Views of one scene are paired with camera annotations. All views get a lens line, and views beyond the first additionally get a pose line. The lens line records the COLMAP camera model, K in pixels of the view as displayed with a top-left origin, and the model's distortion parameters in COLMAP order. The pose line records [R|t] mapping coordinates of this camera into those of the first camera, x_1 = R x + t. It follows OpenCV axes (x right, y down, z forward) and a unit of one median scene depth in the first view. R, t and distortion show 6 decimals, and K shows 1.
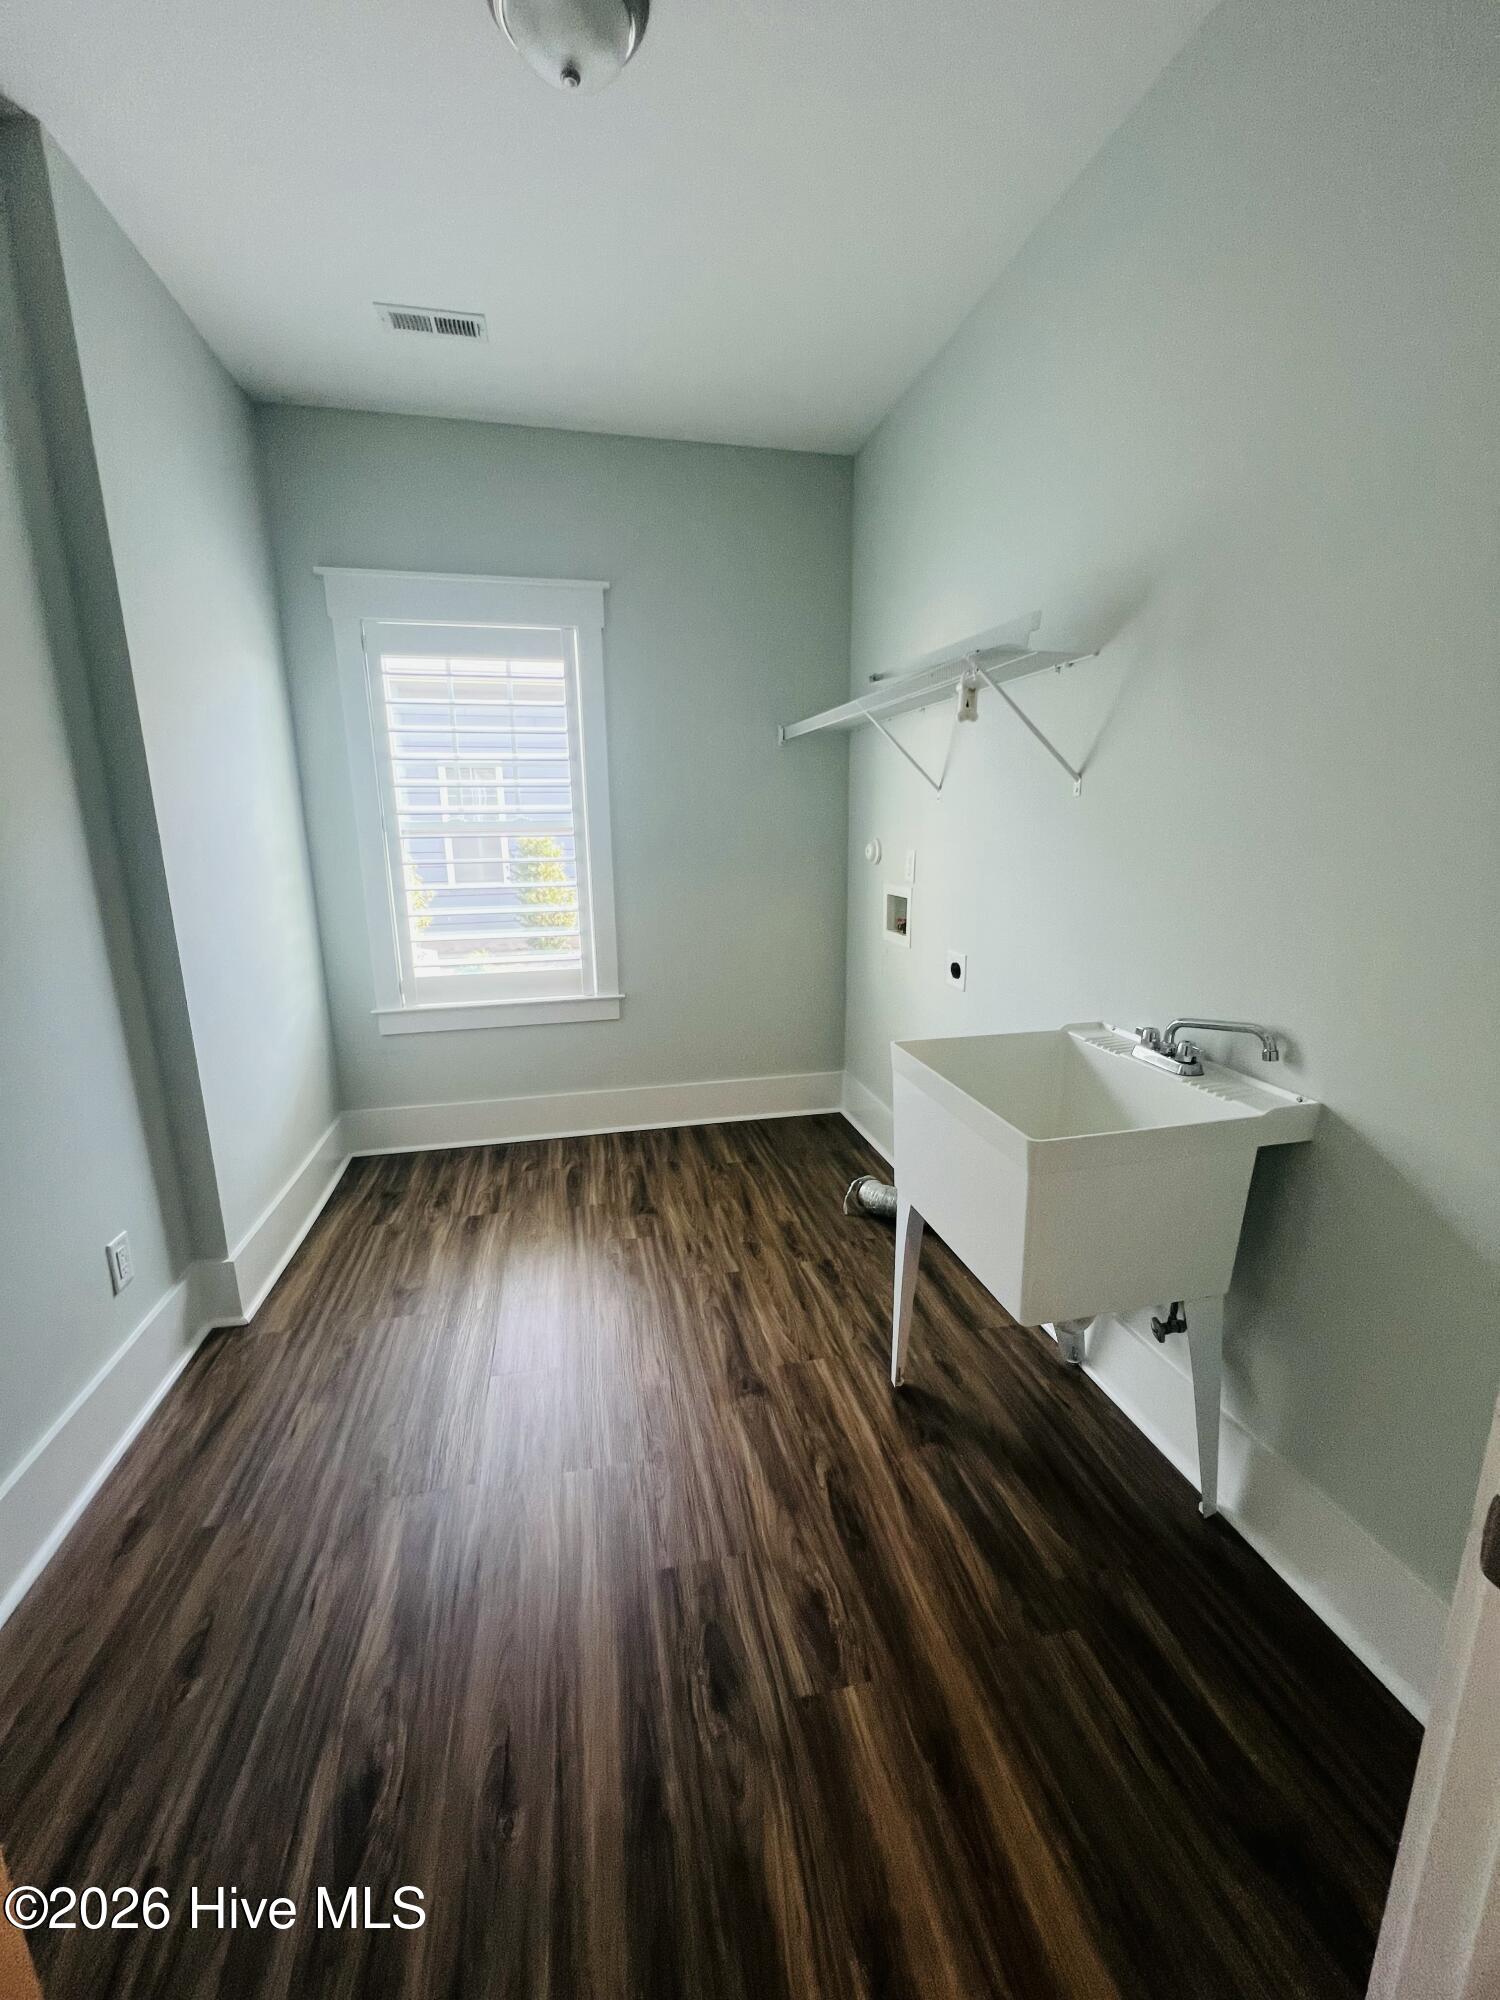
lens RADIAL K [[800.9, 0, 746.5], [0, 800.9, 999.7], [0, 0, 1]] dist [-0.001646, 0.000190]
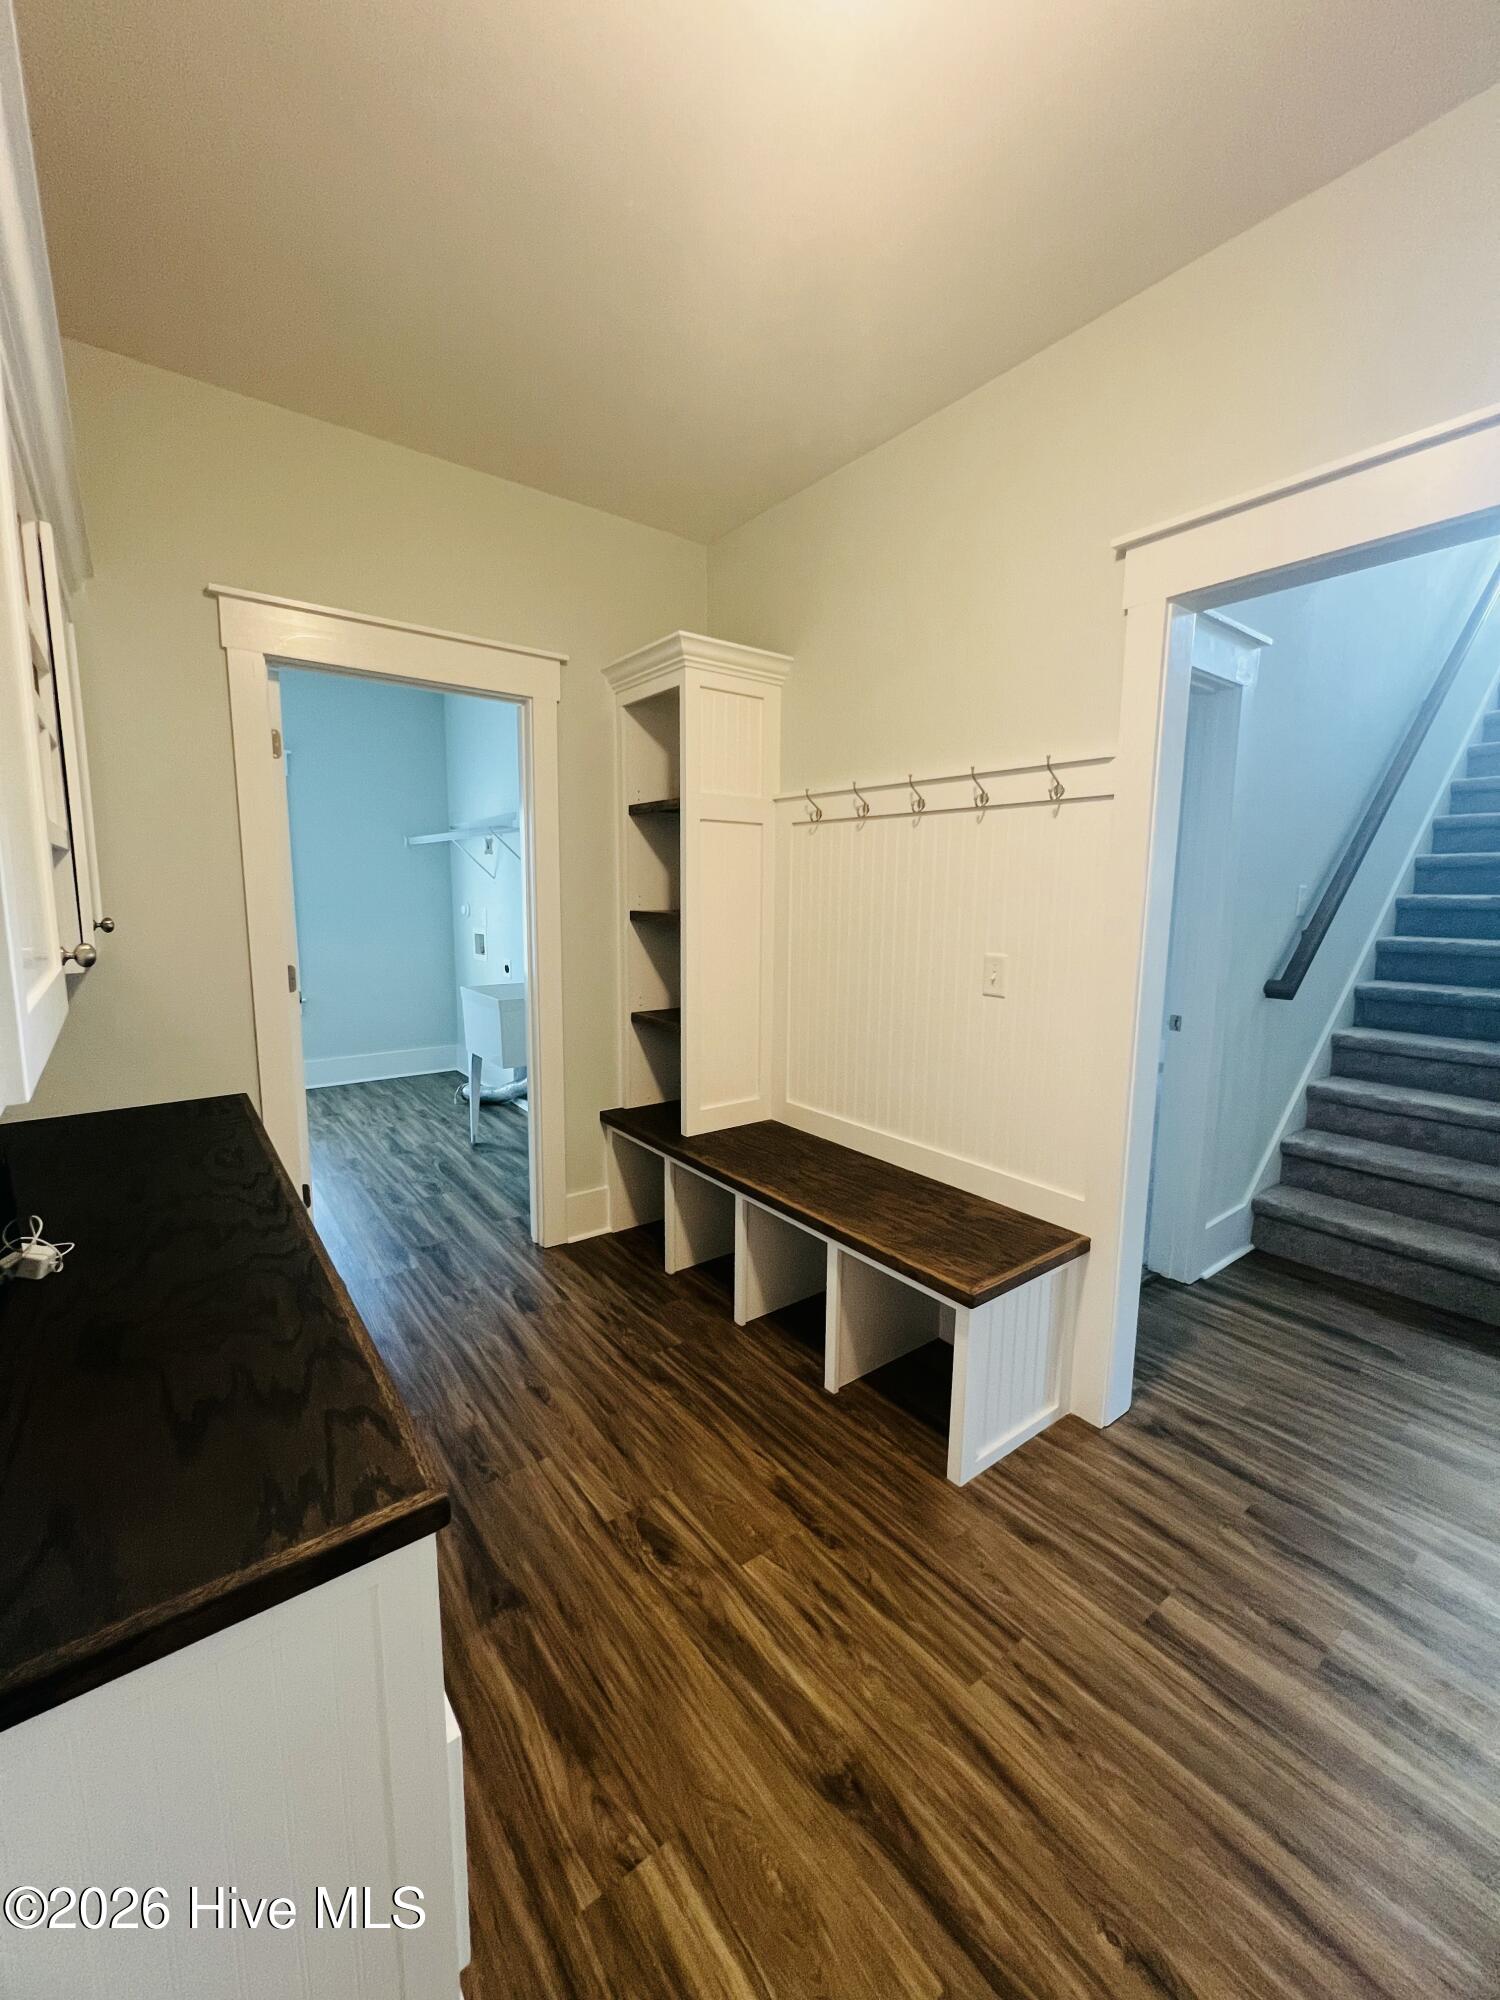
lens RADIAL K [[800.9, 0, 754.1], [0, 800.9, 1000.2], [0, 0, 1]] dist [-0.001646, 0.000190]
pose [[0.904578, -0.040116, 0.424416, -0.033781], [0.072809, 0.995473, -0.061088, 0.244461], [-0.420044, 0.086161, 0.903404, -1.229641]]
